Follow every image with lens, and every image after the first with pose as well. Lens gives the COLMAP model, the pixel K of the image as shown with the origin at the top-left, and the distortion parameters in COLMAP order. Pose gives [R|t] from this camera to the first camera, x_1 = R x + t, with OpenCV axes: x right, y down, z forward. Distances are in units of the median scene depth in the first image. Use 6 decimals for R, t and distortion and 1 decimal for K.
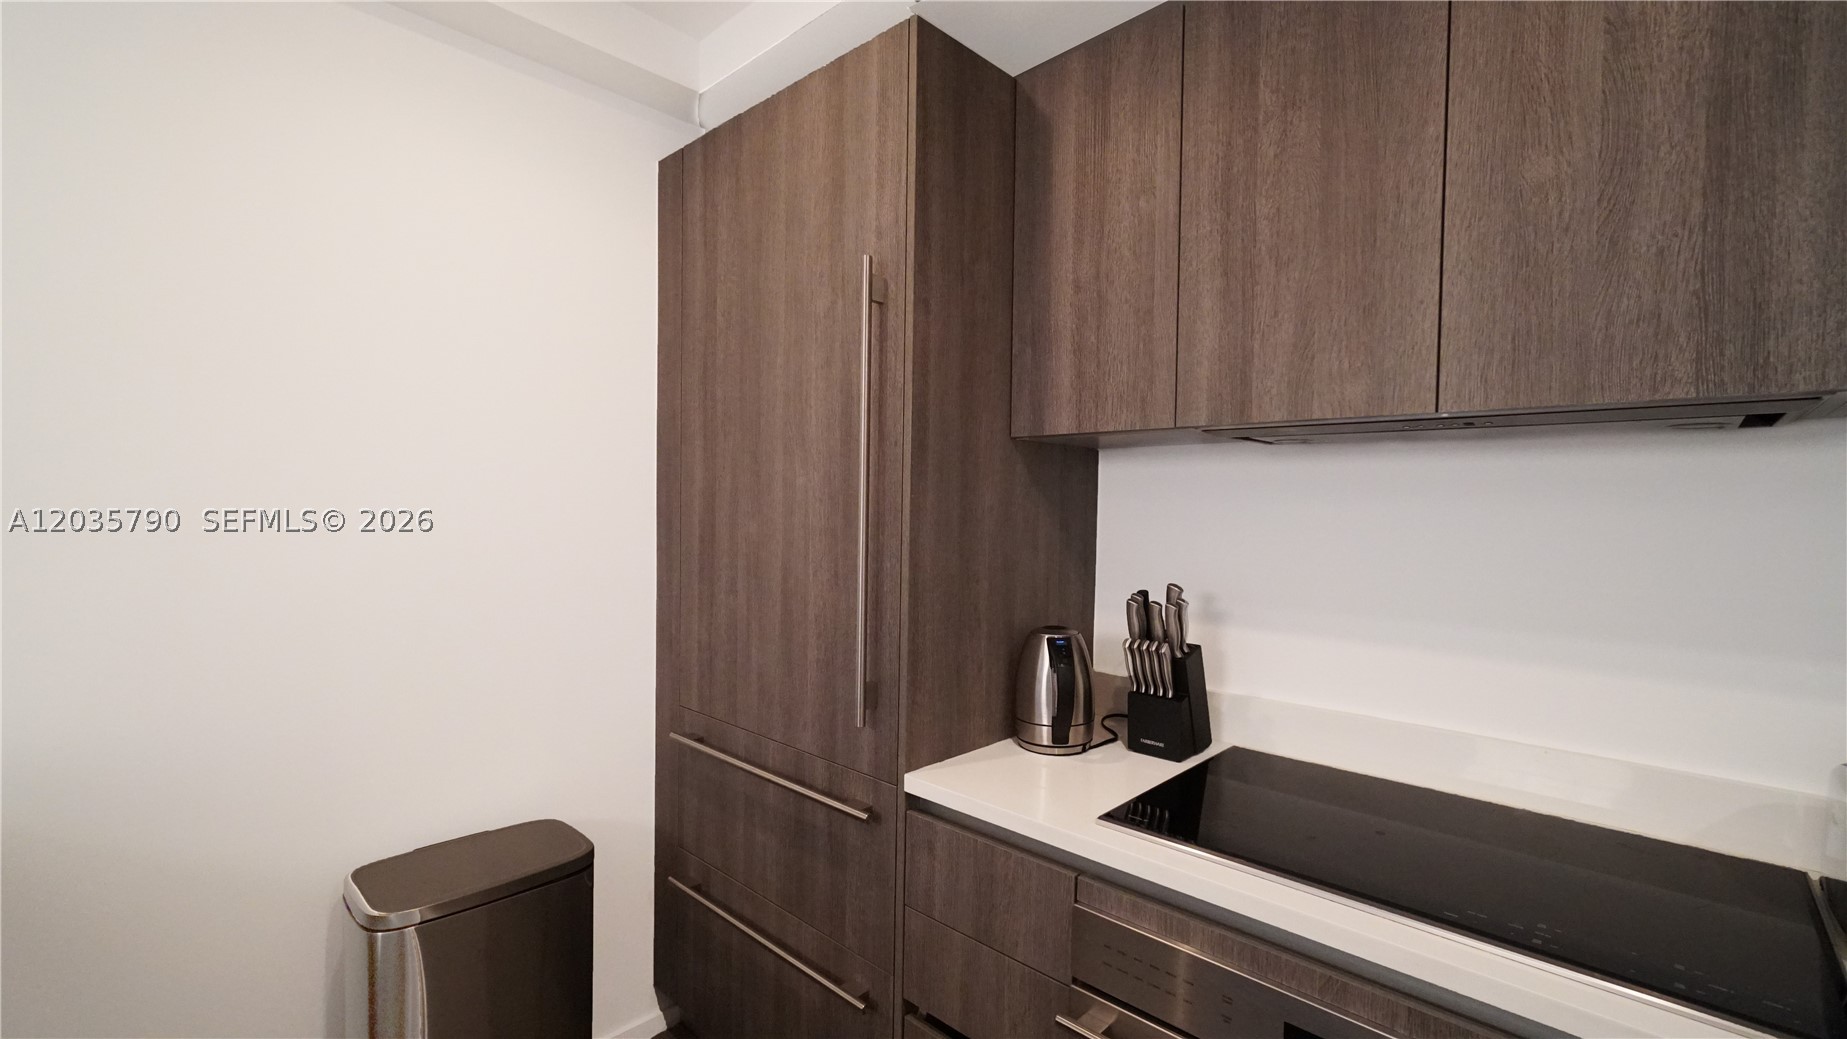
lens RADIAL K [[765.4, 0, 920.8], [0, 765.4, 532.2], [0, 0, 1]] dist [-0.001205, 0.000741]
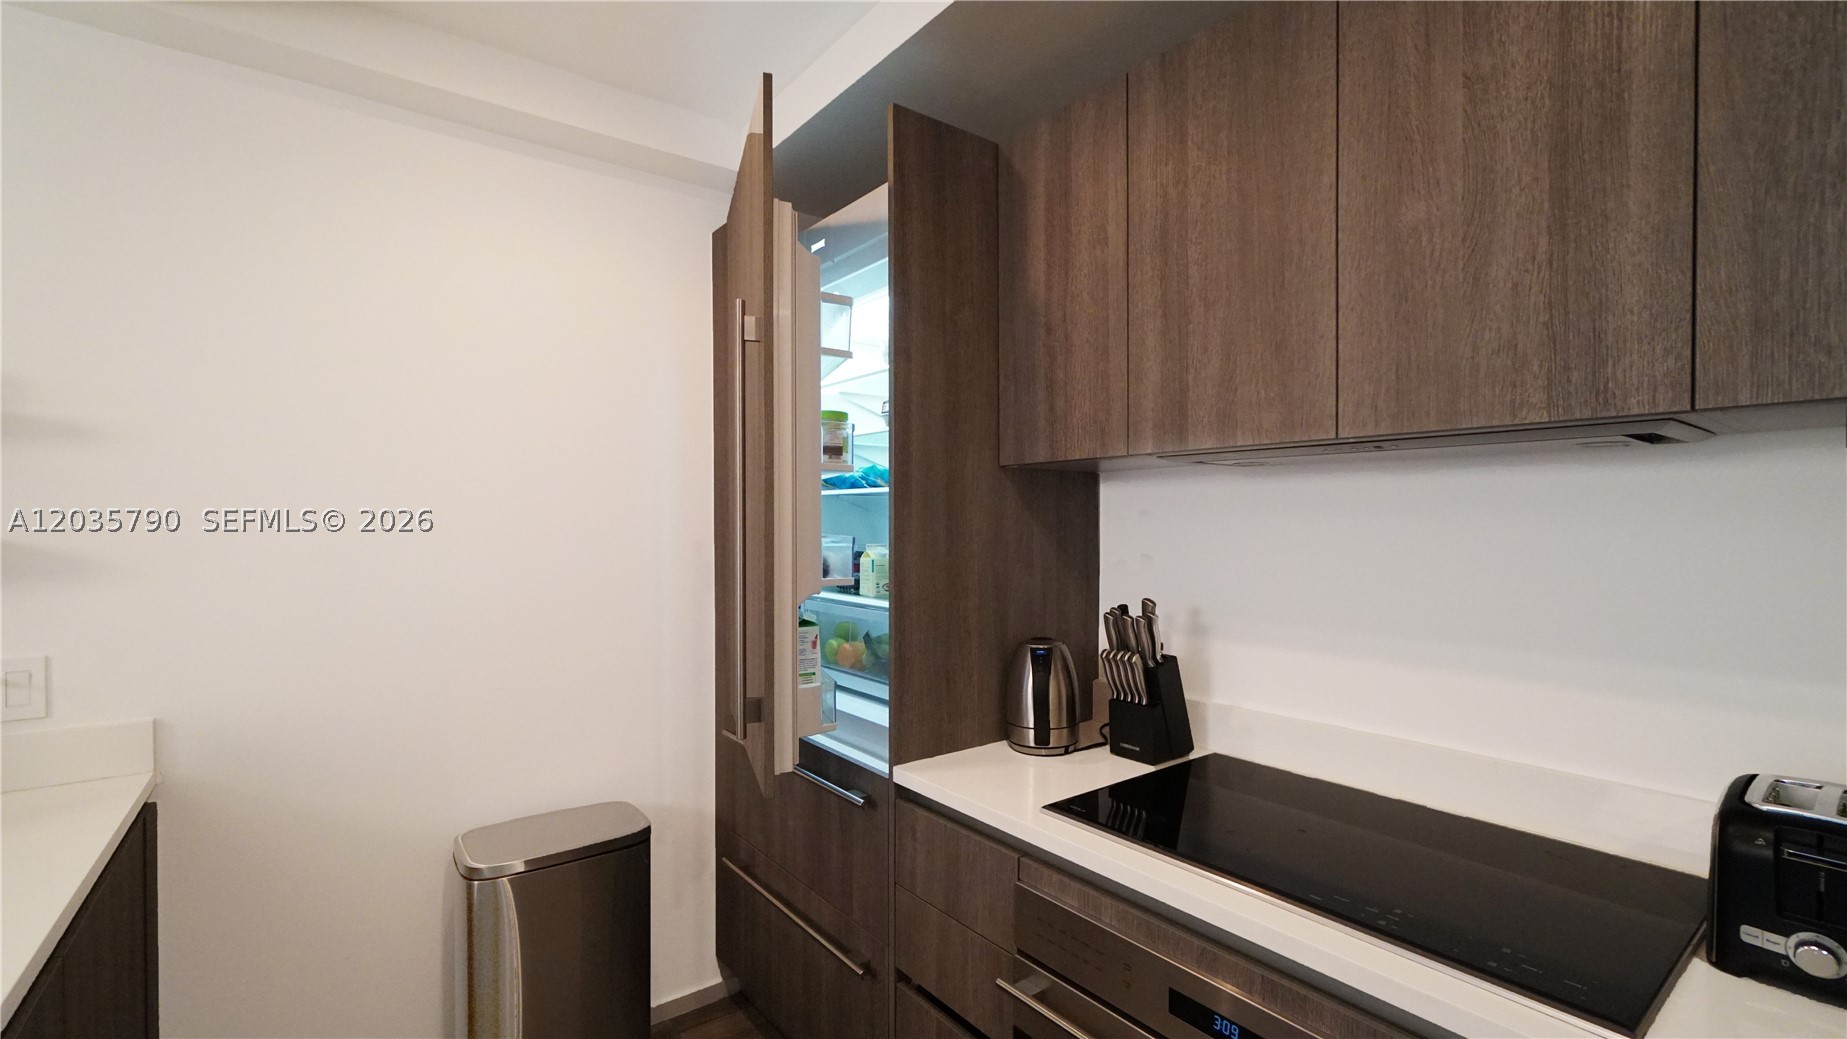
lens RADIAL K [[765.4, 0, 920.8], [0, 765.4, 532.2], [0, 0, 1]] dist [-0.001205, 0.000741]
pose [[0.987759, -0.015683, -0.155197, 0.224009], [0.012537, 0.999696, -0.021231, -0.007331], [0.155483, 0.019025, 0.987655, -0.134185]]
